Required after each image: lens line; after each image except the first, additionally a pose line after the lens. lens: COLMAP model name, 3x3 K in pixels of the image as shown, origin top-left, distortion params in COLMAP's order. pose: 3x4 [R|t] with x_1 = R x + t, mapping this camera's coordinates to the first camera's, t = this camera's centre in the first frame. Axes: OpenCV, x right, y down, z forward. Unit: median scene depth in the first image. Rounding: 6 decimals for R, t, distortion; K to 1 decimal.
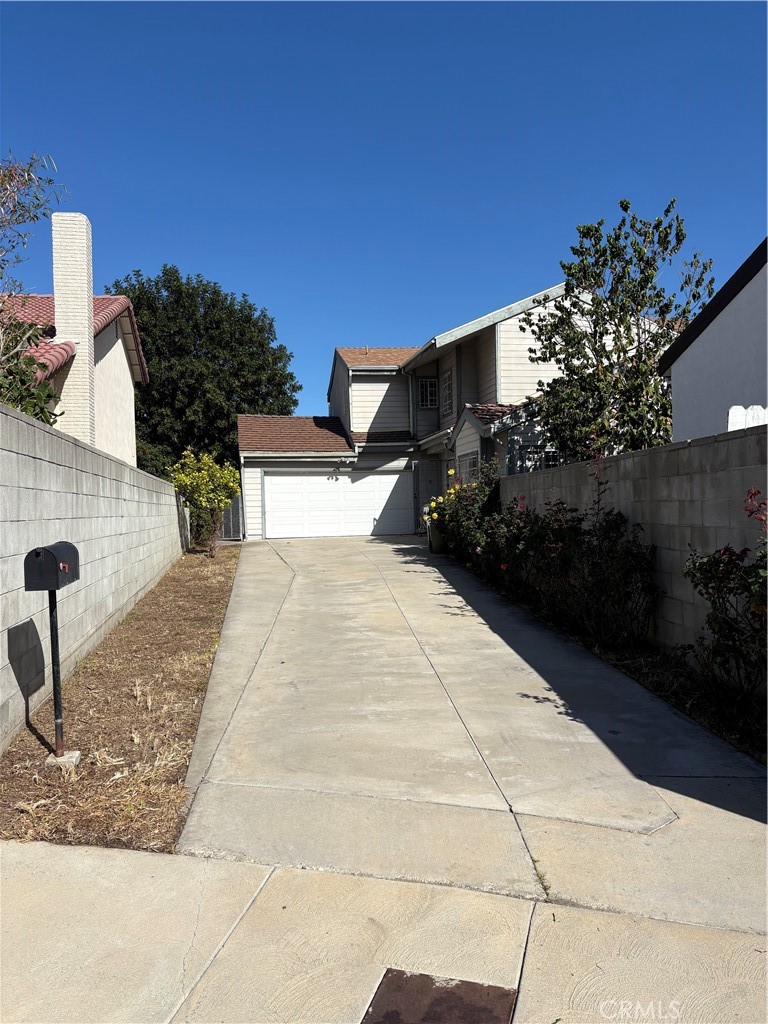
lens RADIAL K [[774.8, 0, 387.8], [0, 774.8, 530.3], [0, 0, 1]] dist [0.052977, -0.082473]
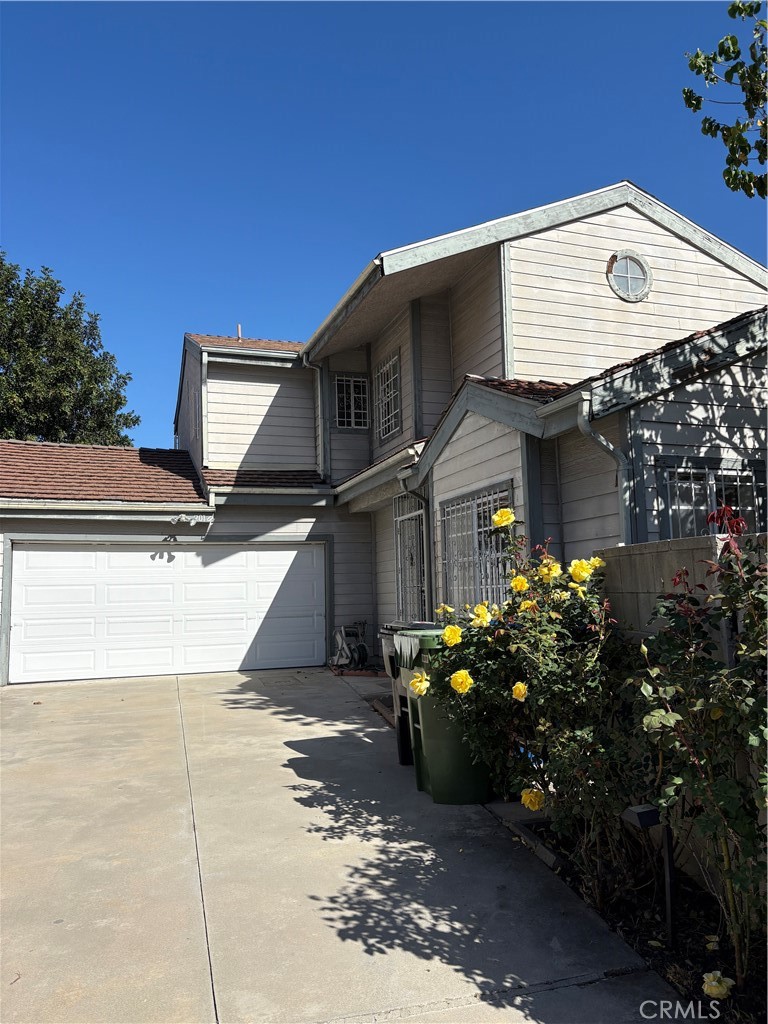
lens RADIAL K [[774.8, 0, 387.8], [0, 774.8, 530.3], [0, 0, 1]] dist [0.052977, -0.082473]
pose [[0.988938, 0.012682, 0.147785, -0.002120], [0.004507, 0.993309, -0.115401, -0.025576], [-0.148259, 0.114791, 0.982264, 0.488304]]
